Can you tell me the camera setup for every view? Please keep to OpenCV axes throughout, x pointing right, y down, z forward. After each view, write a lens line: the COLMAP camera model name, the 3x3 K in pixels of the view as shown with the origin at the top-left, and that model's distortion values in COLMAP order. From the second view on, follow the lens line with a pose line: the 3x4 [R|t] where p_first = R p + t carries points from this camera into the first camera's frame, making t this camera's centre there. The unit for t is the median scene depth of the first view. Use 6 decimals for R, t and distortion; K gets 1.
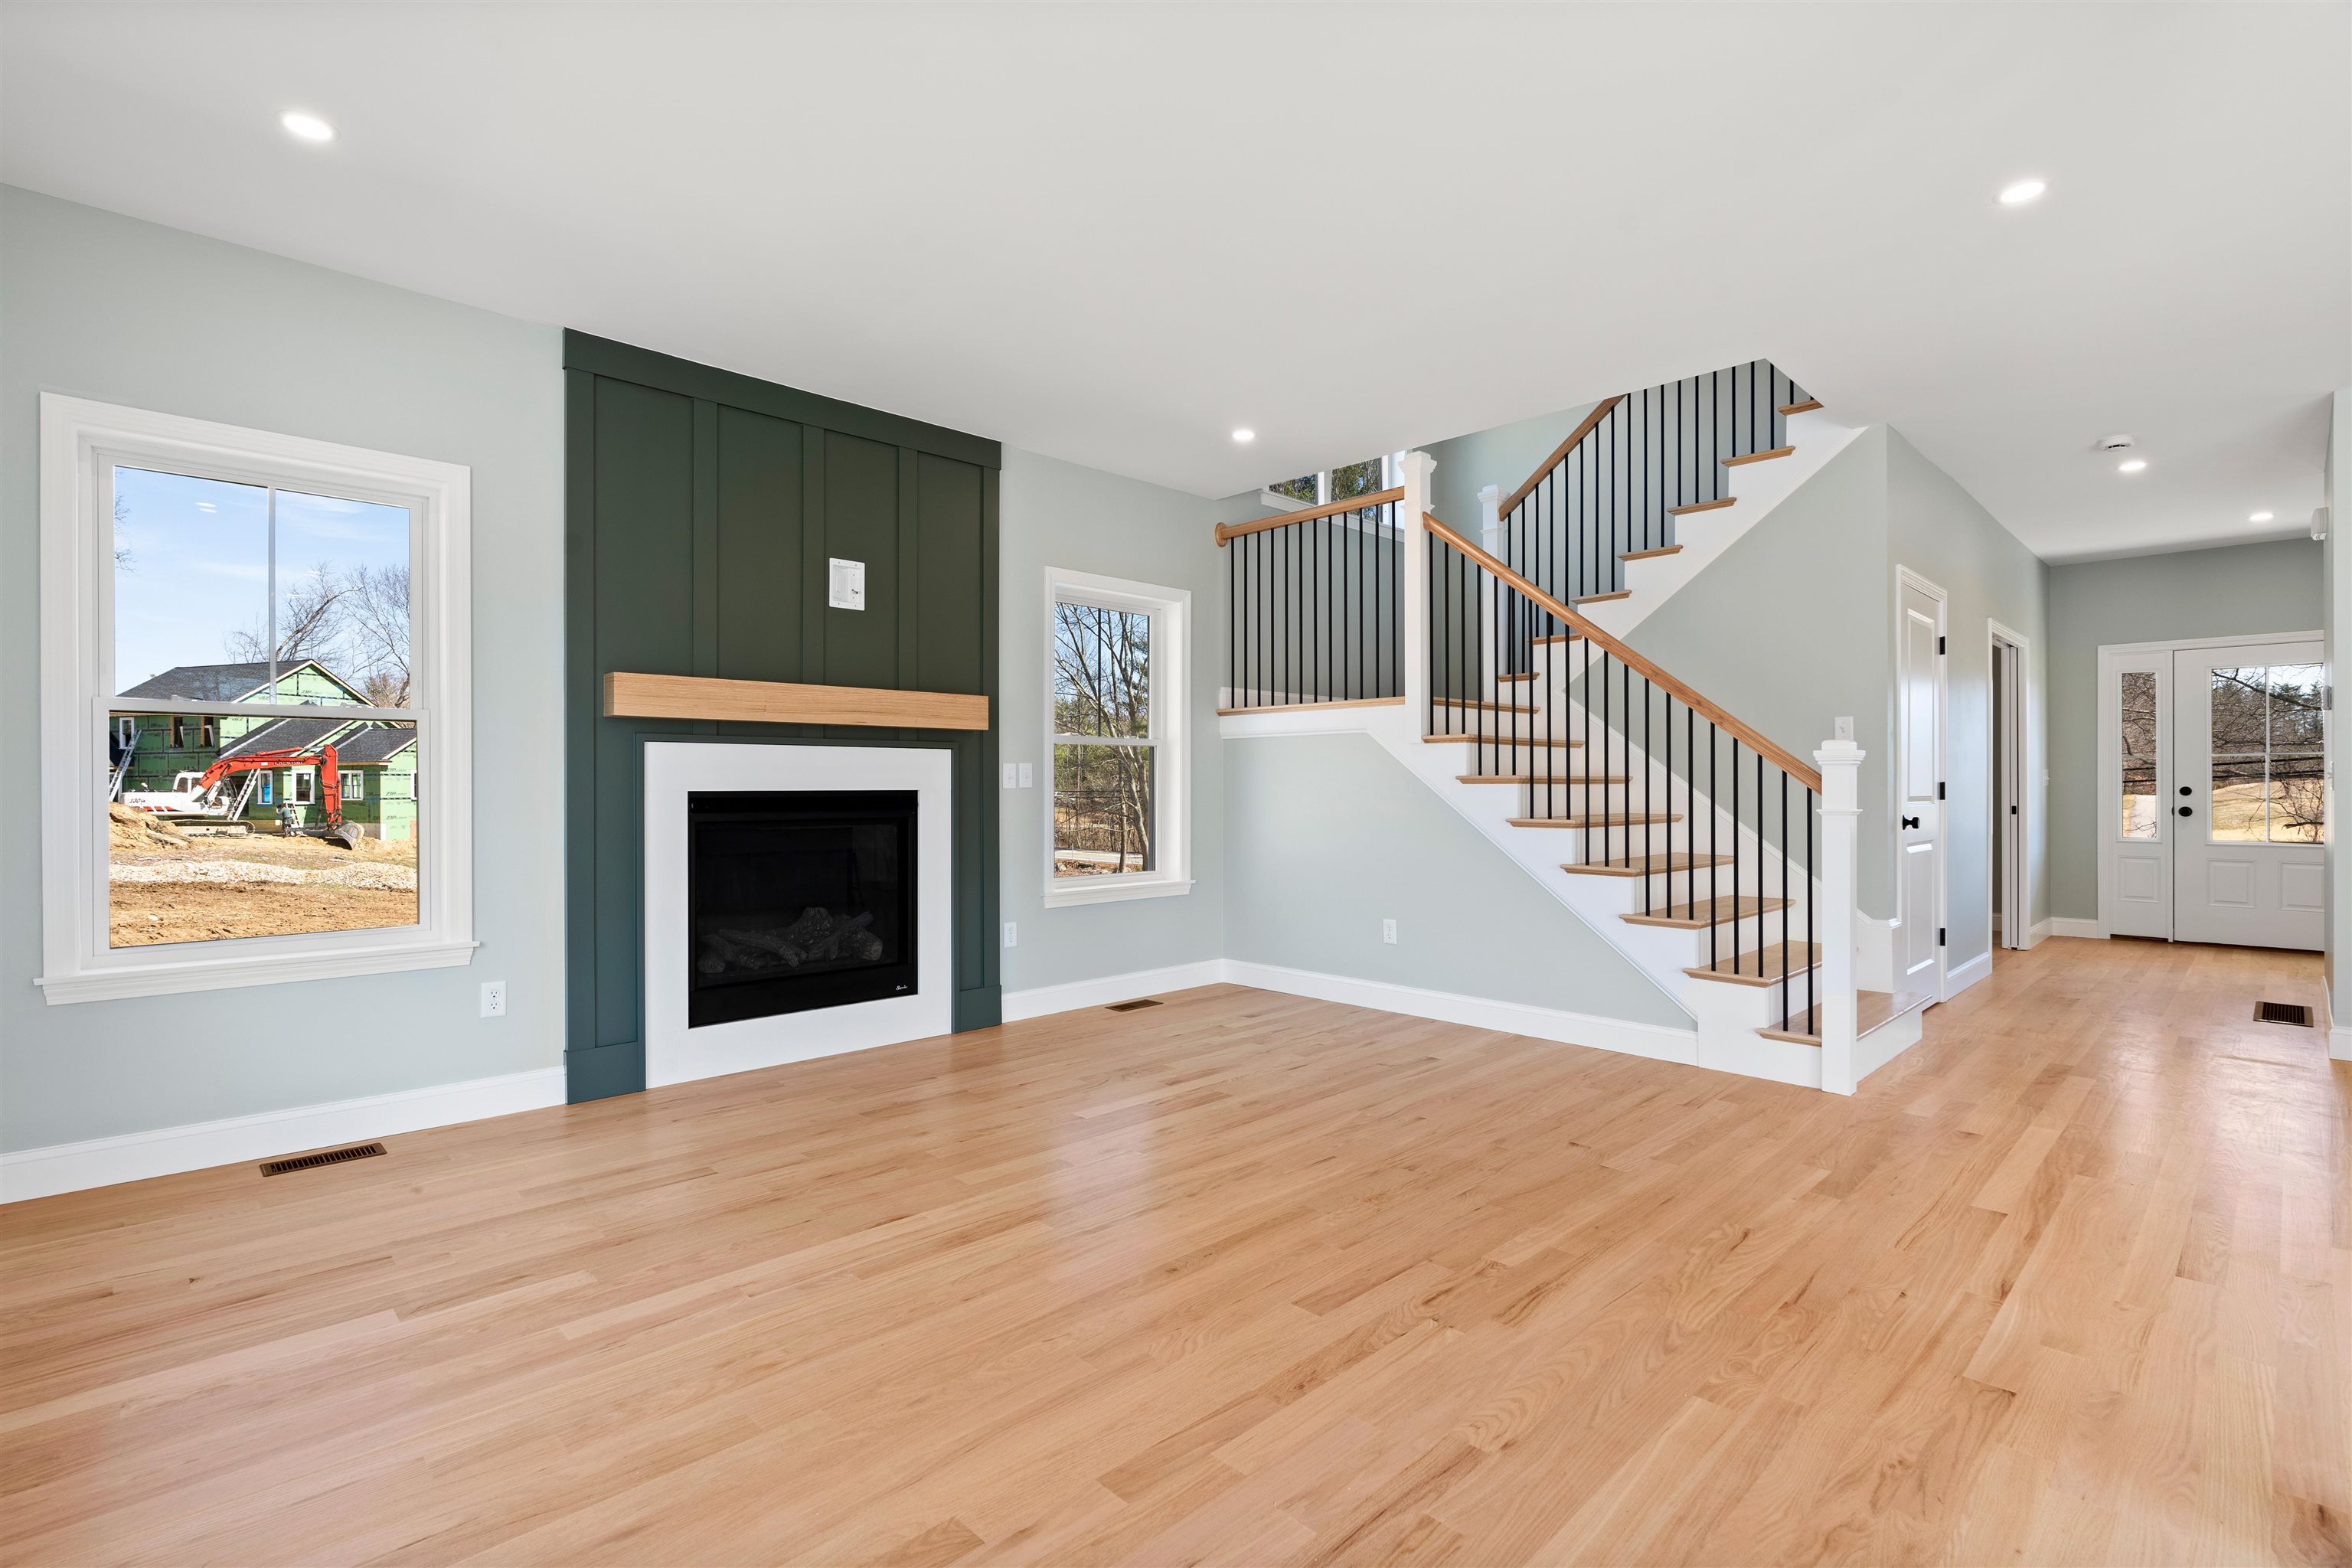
lens RADIAL K [[1072.5, 0, 1170.9], [0, 1072.5, 782.0], [0, 0, 1]] dist [-0.008325, 0.003267]
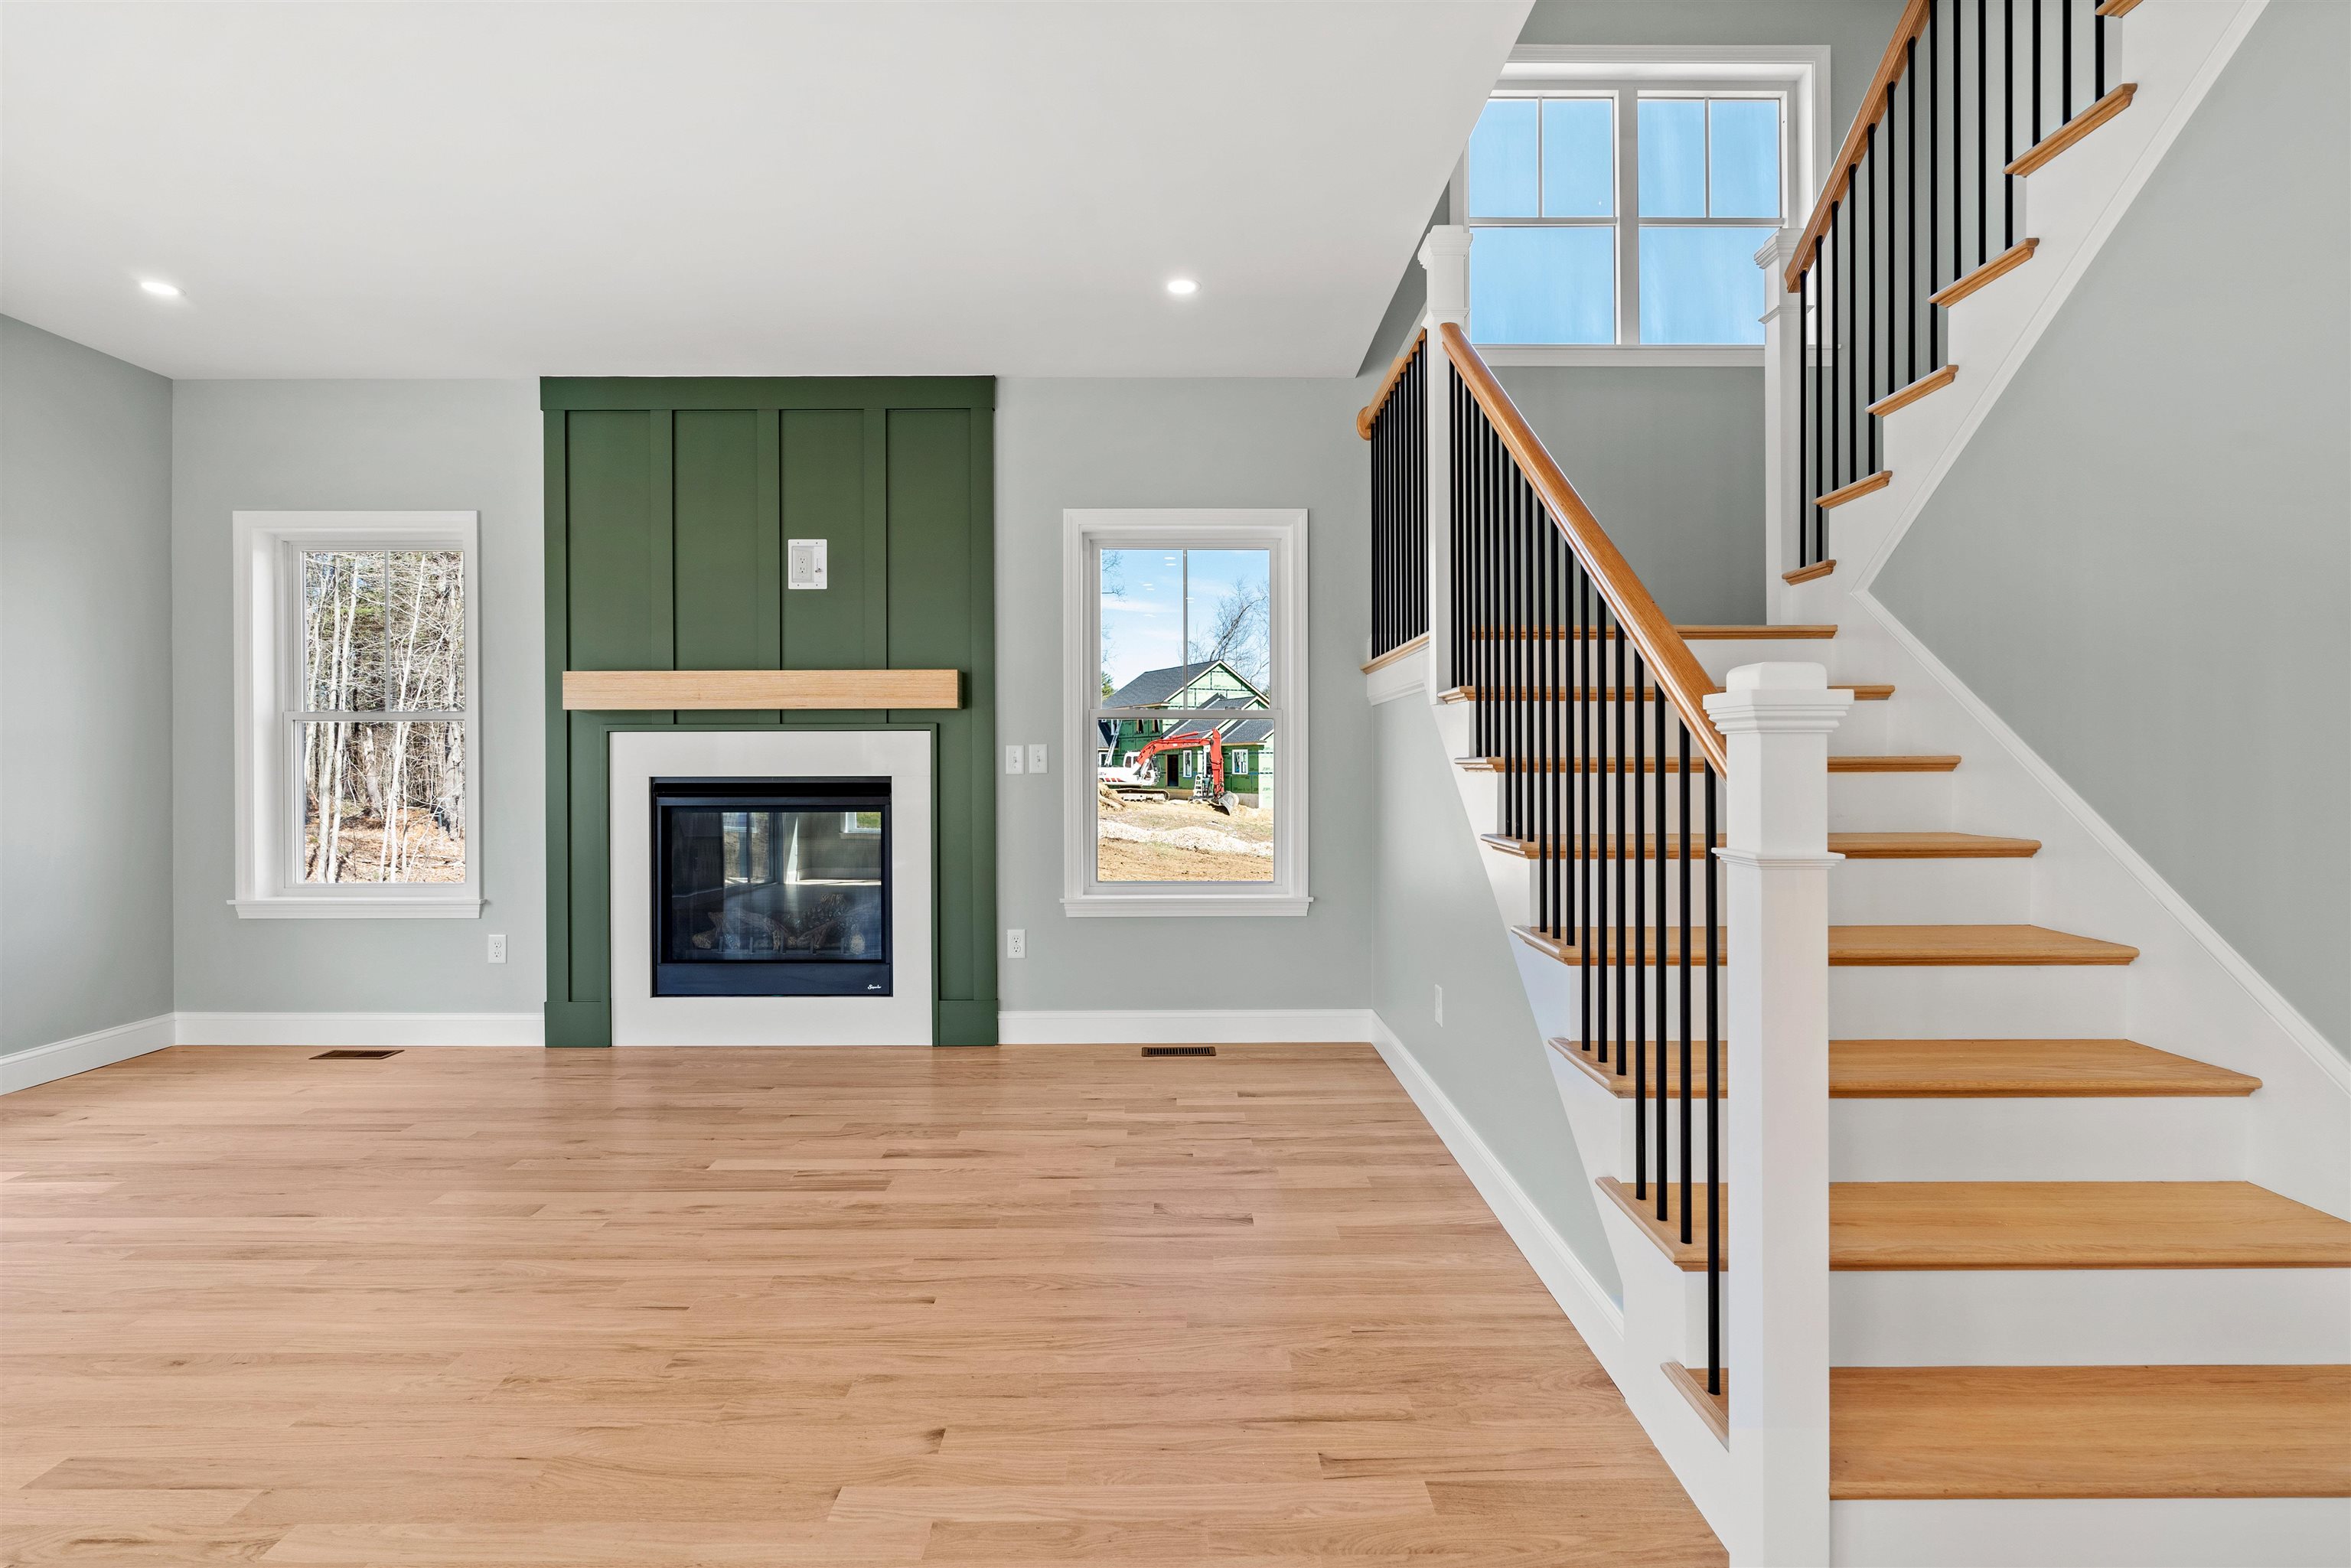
lens RADIAL K [[1114.6, 0, 1181.6], [0, 1114.6, 765.4], [0, 0, 1]] dist [-0.006029, 0.001737]
pose [[0.727263, 0.000423, -0.686359, 0.604483], [0.004980, 0.999970, 0.005892, -0.006024], [0.686341, -0.007703, 0.727239, 0.472786]]
